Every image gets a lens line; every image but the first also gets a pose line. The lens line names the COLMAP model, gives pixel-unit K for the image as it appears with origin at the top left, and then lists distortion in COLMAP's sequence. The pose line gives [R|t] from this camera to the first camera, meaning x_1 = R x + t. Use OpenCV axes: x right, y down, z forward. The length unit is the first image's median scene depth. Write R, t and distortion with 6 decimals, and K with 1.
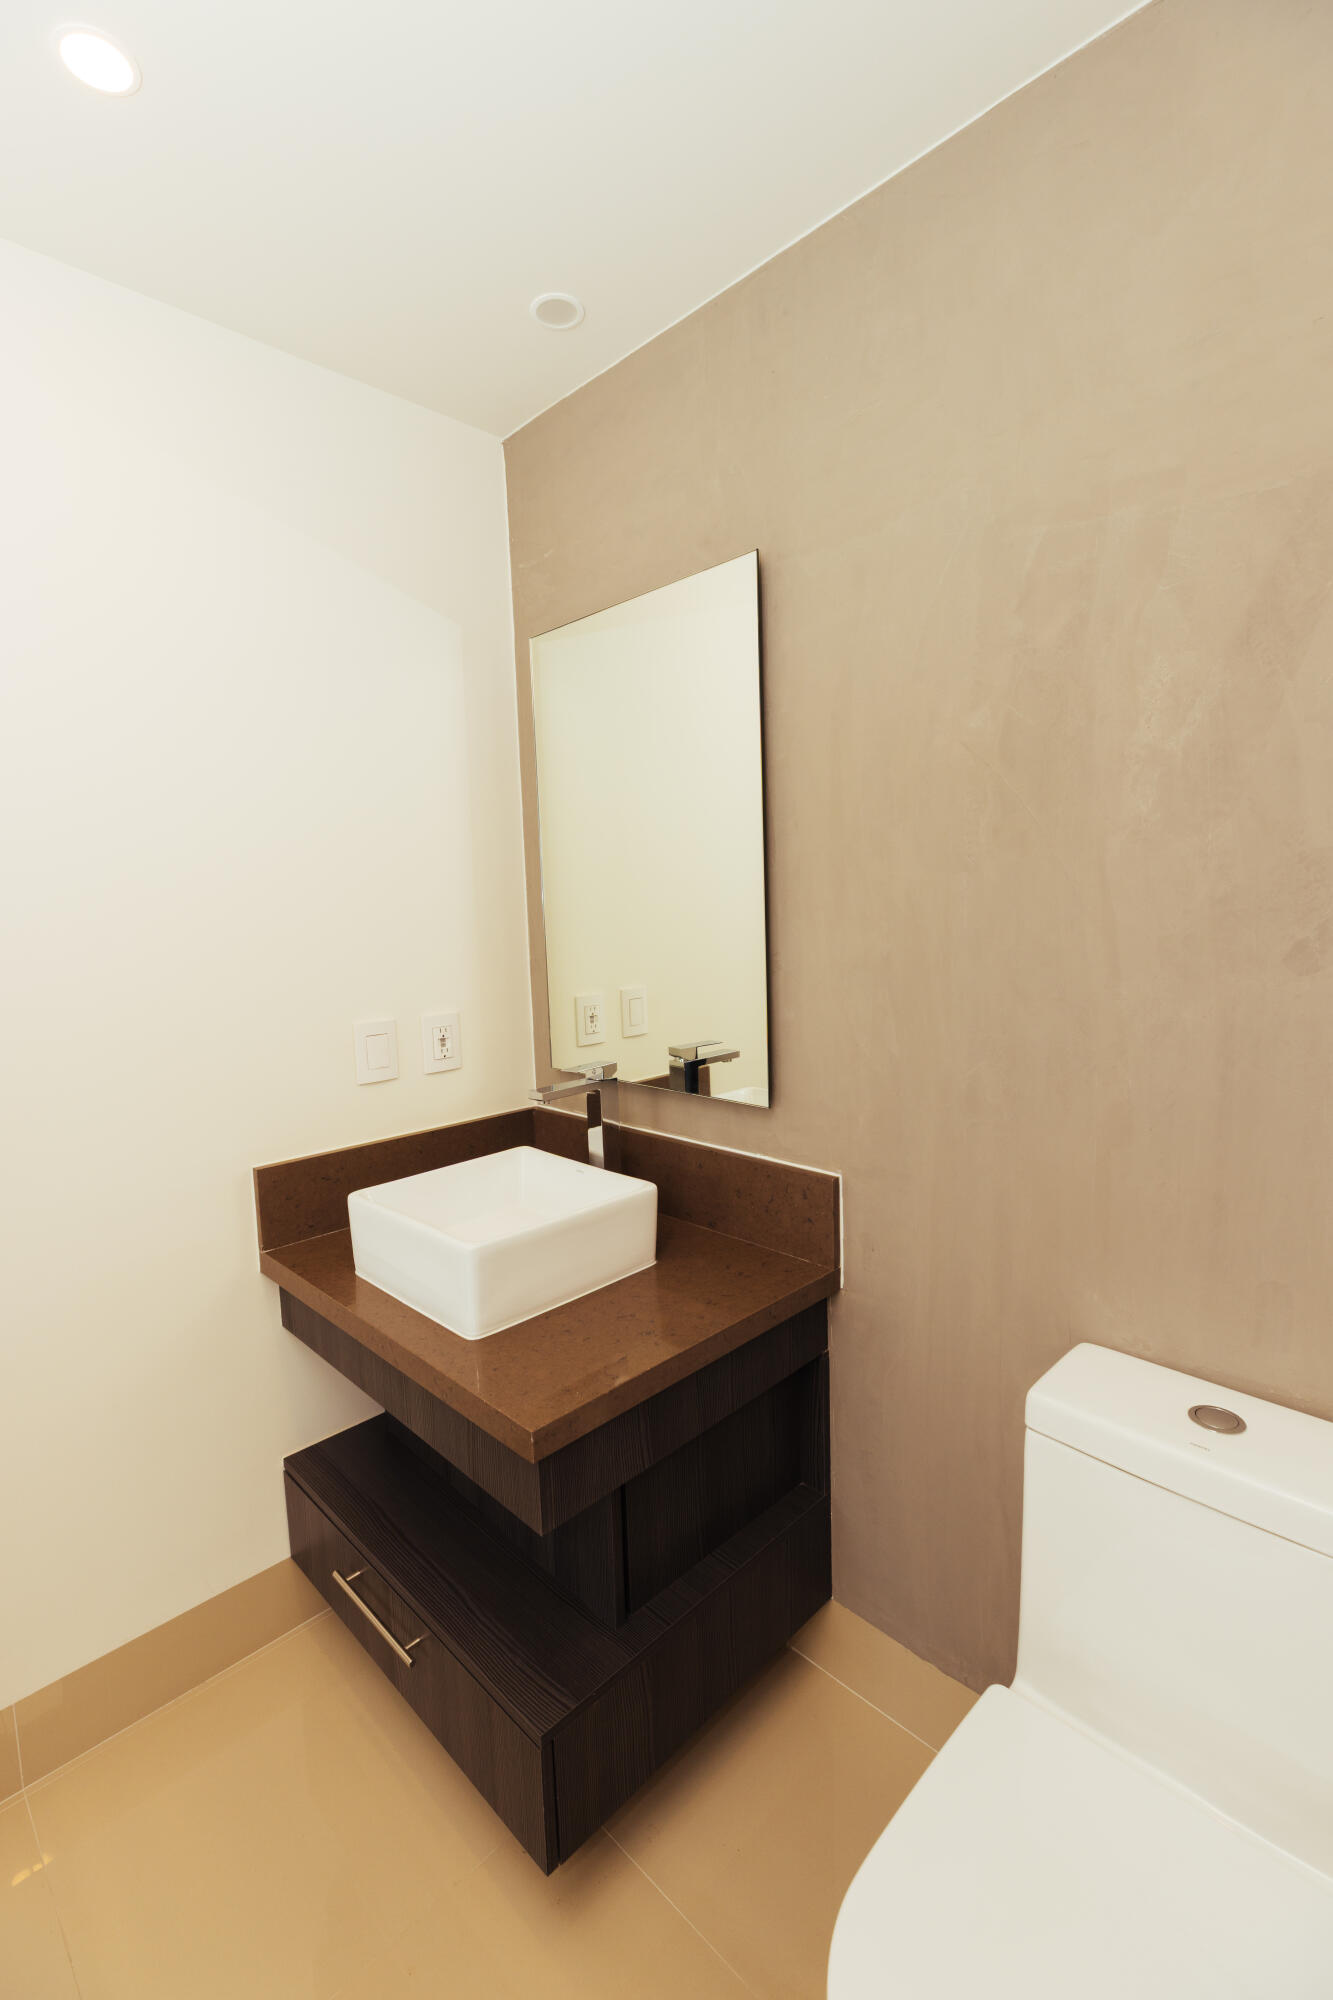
lens RADIAL K [[886.9, 0, 666.5], [0, 886.9, 1000.0], [0, 0, 1]] dist [0.001580, 0.000149]
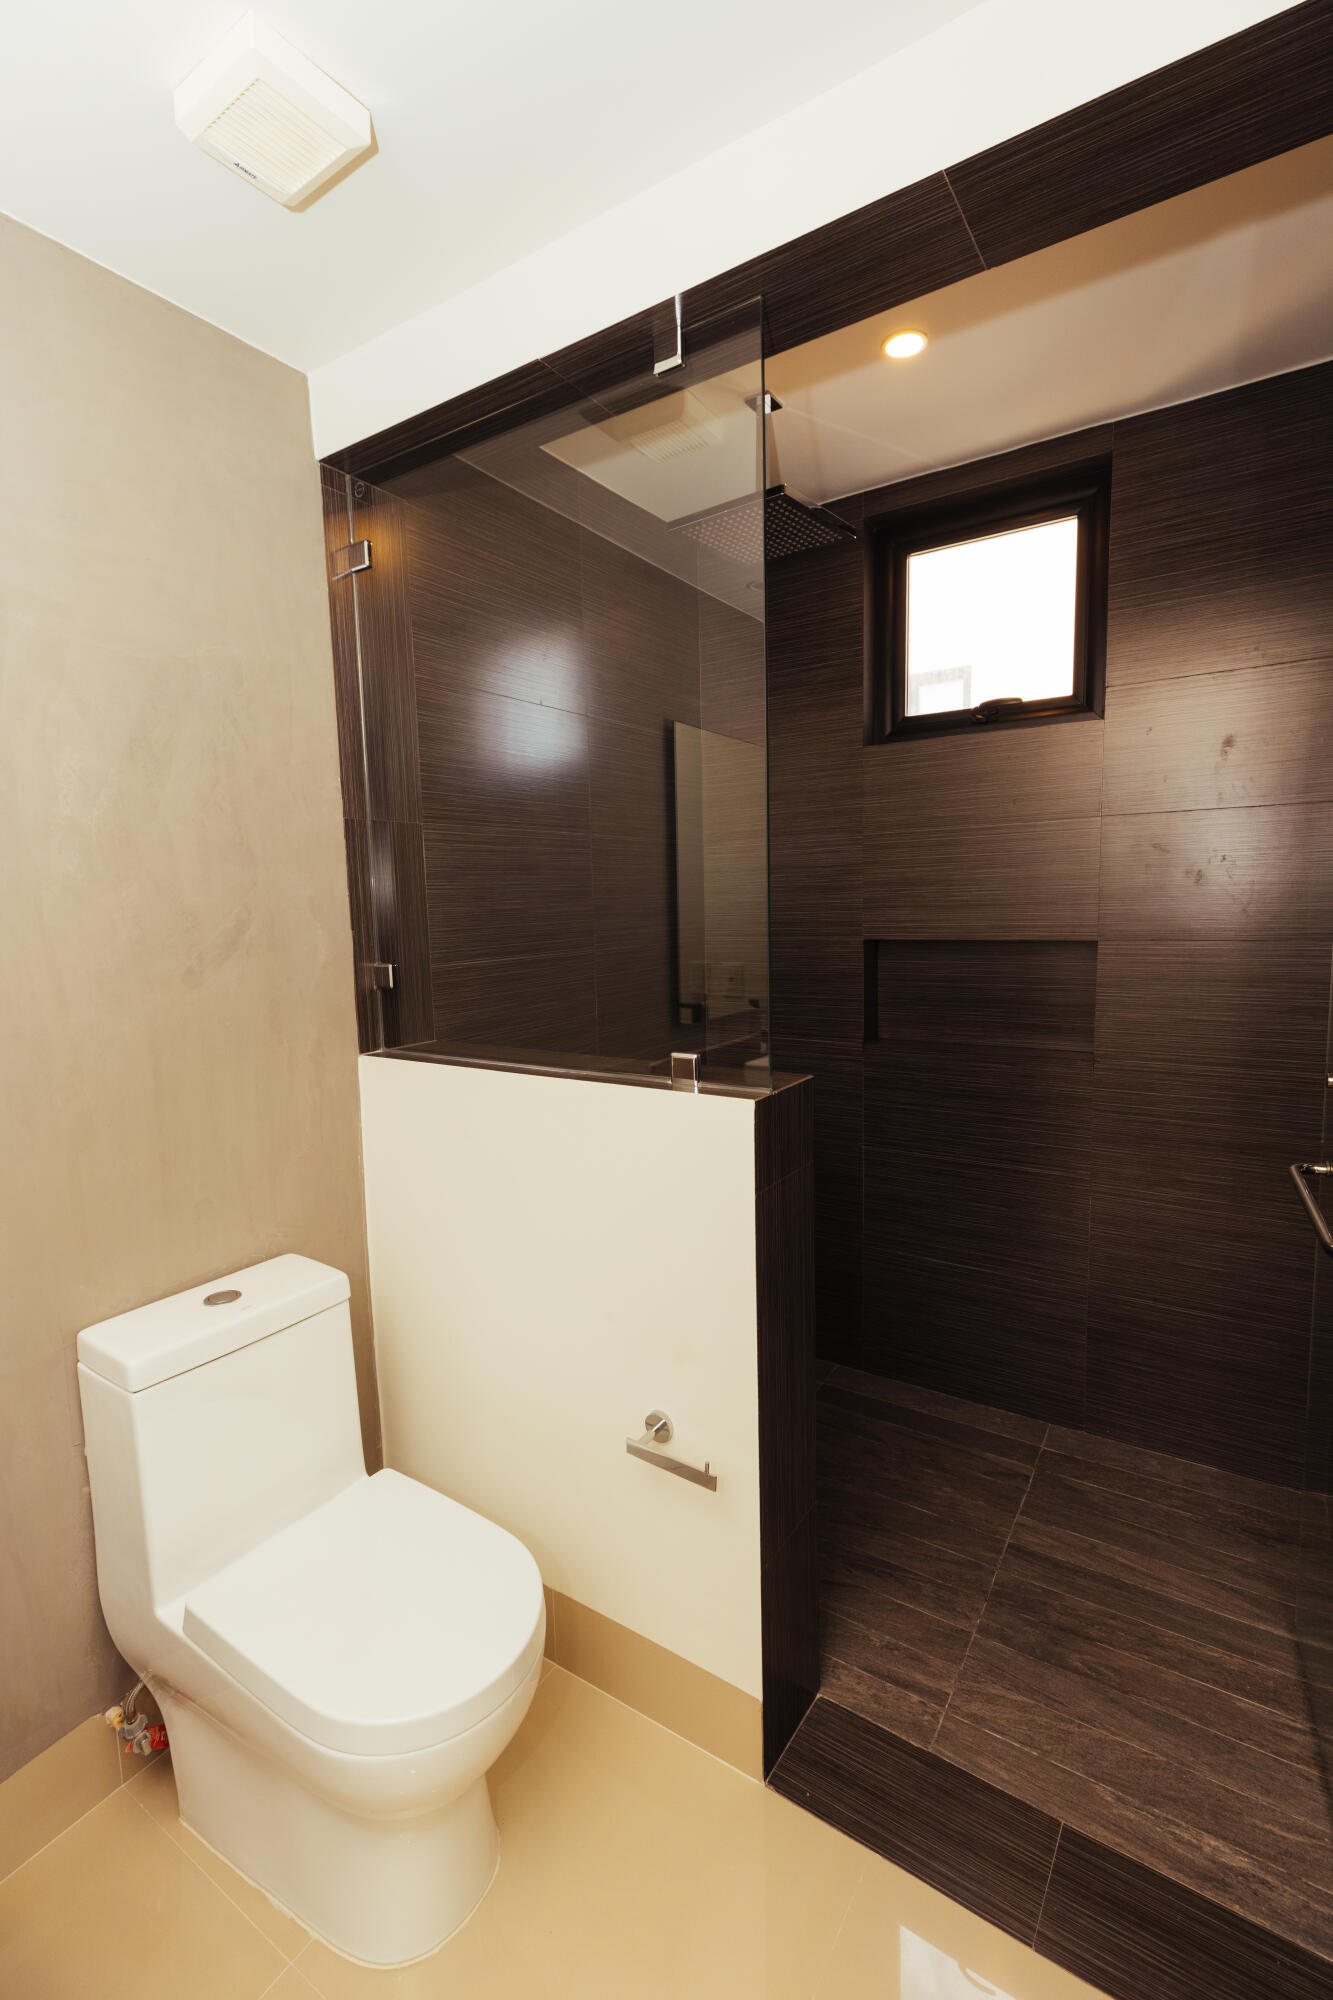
lens RADIAL K [[886.9, 0, 666.5], [0, 886.9, 1000.0], [0, 0, 1]] dist [0.001580, 0.000149]
pose [[-0.200348, -0.075671, 0.976798, -0.621143], [0.138882, 0.984751, 0.104772, -0.038108], [-0.969831, 0.156650, -0.186783, 0.342191]]
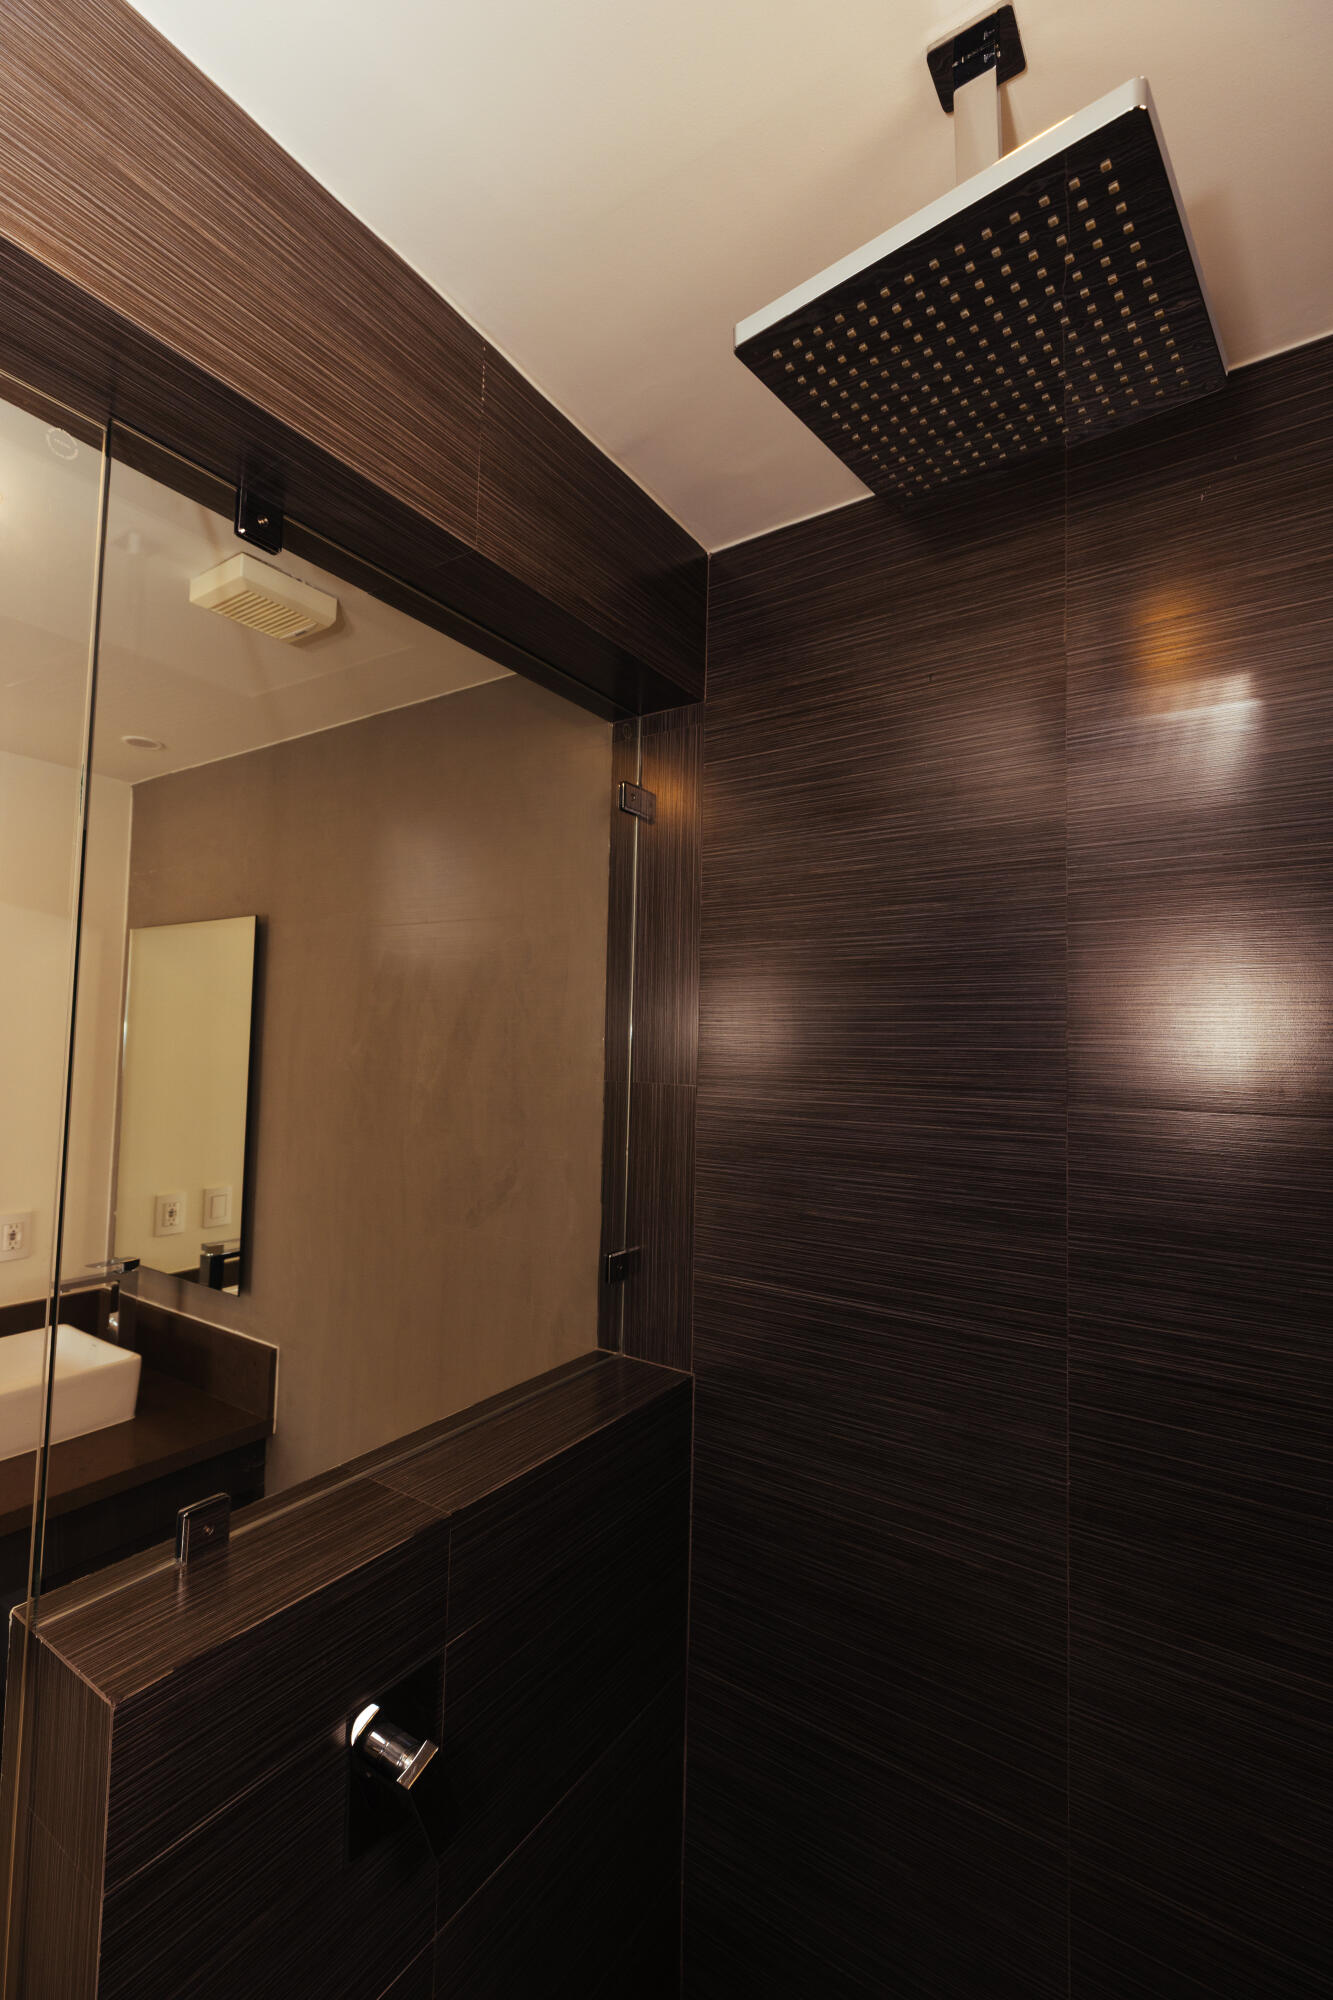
lens RADIAL K [[886.9, 0, 666.5], [0, 886.9, 1000.0], [0, 0, 1]] dist [0.001580, 0.000149]
pose [[0.978897, 0.065951, 0.193418, 0.489876], [-0.033655, 0.985596, -0.165736, -0.132534], [-0.201562, 0.155729, 0.967017, -0.571931]]
